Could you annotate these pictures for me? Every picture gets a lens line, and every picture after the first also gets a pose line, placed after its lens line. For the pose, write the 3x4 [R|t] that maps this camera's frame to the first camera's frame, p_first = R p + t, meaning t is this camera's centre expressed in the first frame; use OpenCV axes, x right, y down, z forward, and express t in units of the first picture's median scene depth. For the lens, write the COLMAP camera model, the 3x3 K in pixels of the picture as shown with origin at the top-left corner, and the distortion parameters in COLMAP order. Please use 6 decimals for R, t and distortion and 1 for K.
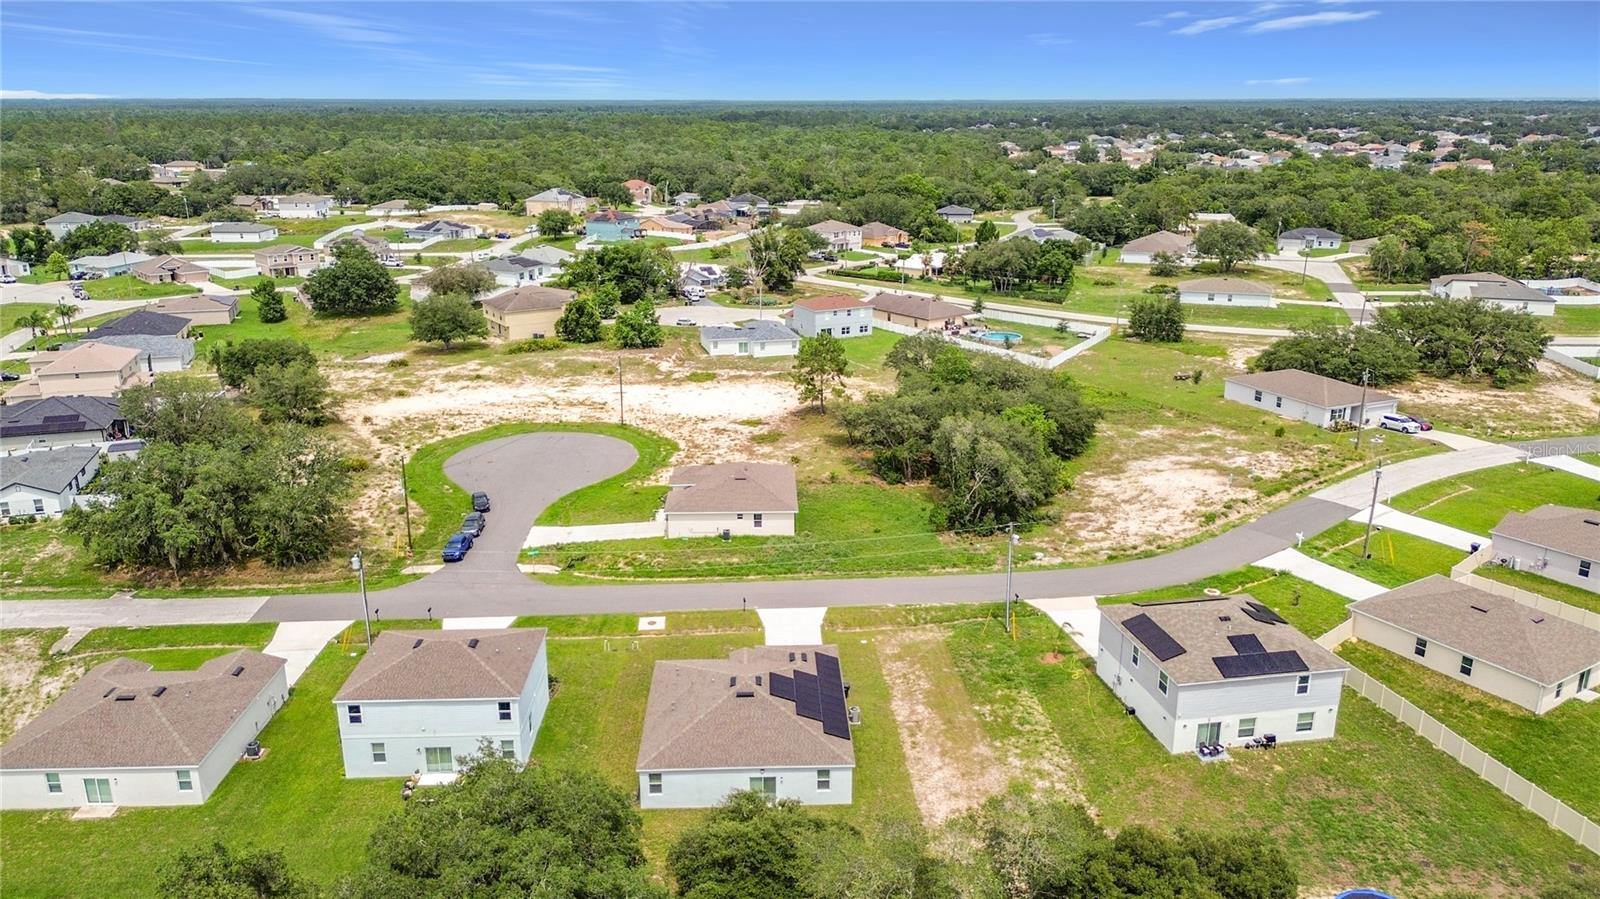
lens RADIAL K [[1133.6, 0, 793.8], [0, 1133.6, 453.9], [0, 0, 1]] dist [0.086057, -0.096586]
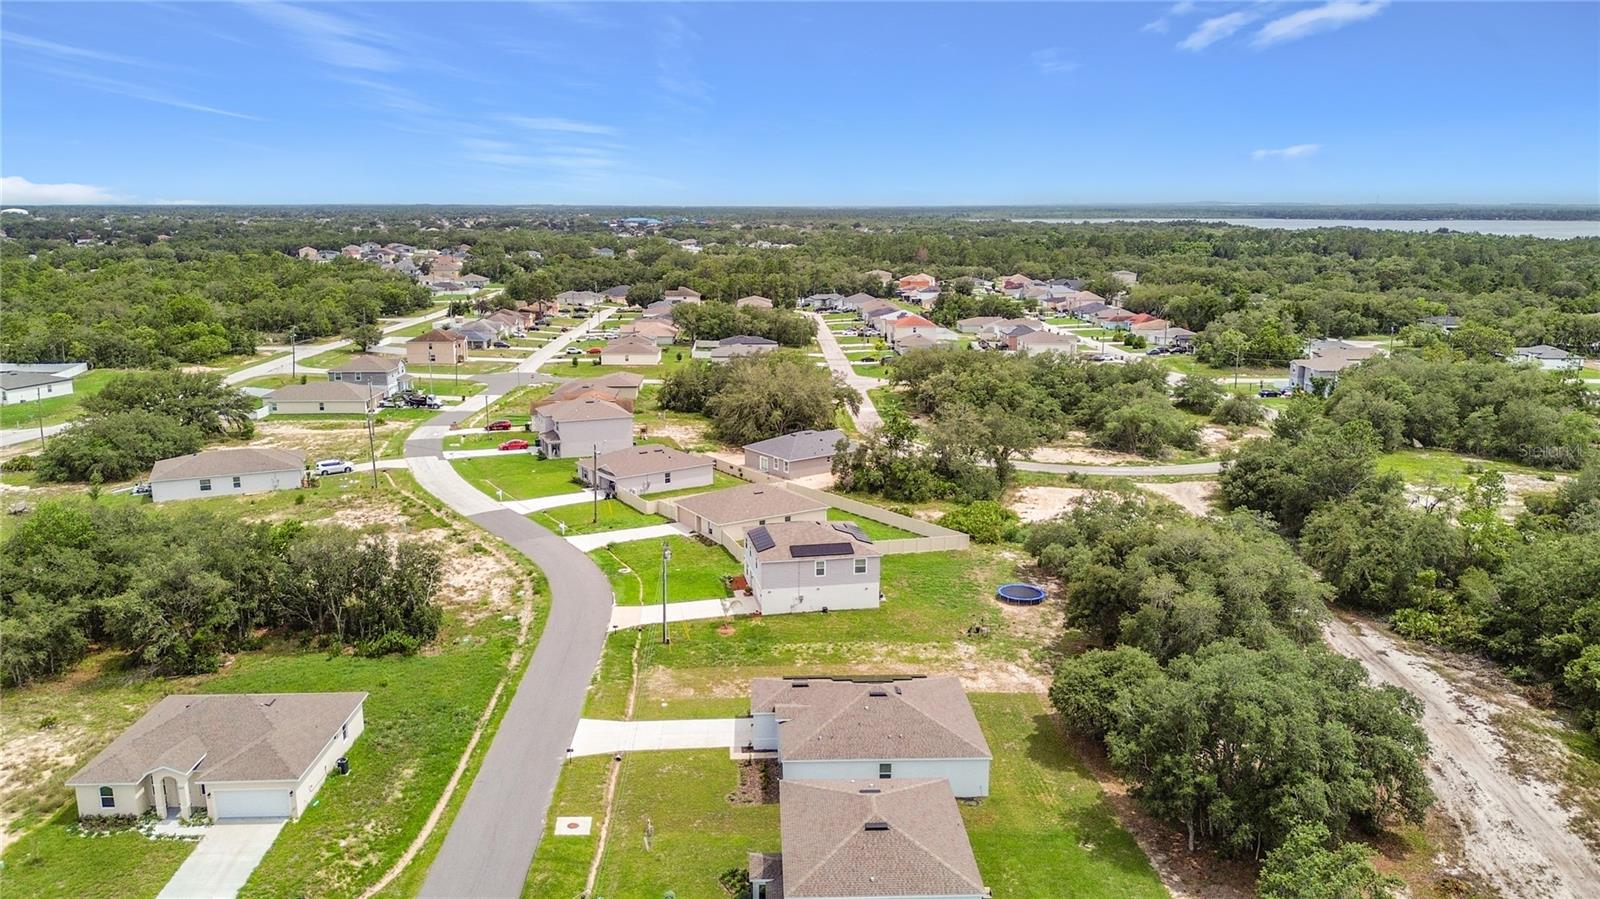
lens RADIAL K [[1149.1, 0, 794.4], [0, 1149.1, 447.2], [0, 0, 1]] dist [0.078890, -0.117133]
pose [[-0.000665, -0.207394, 0.978257, -0.548883], [0.296255, 0.934302, 0.198276, -0.130210], [-0.955109, 0.289945, 0.060820, 0.489648]]
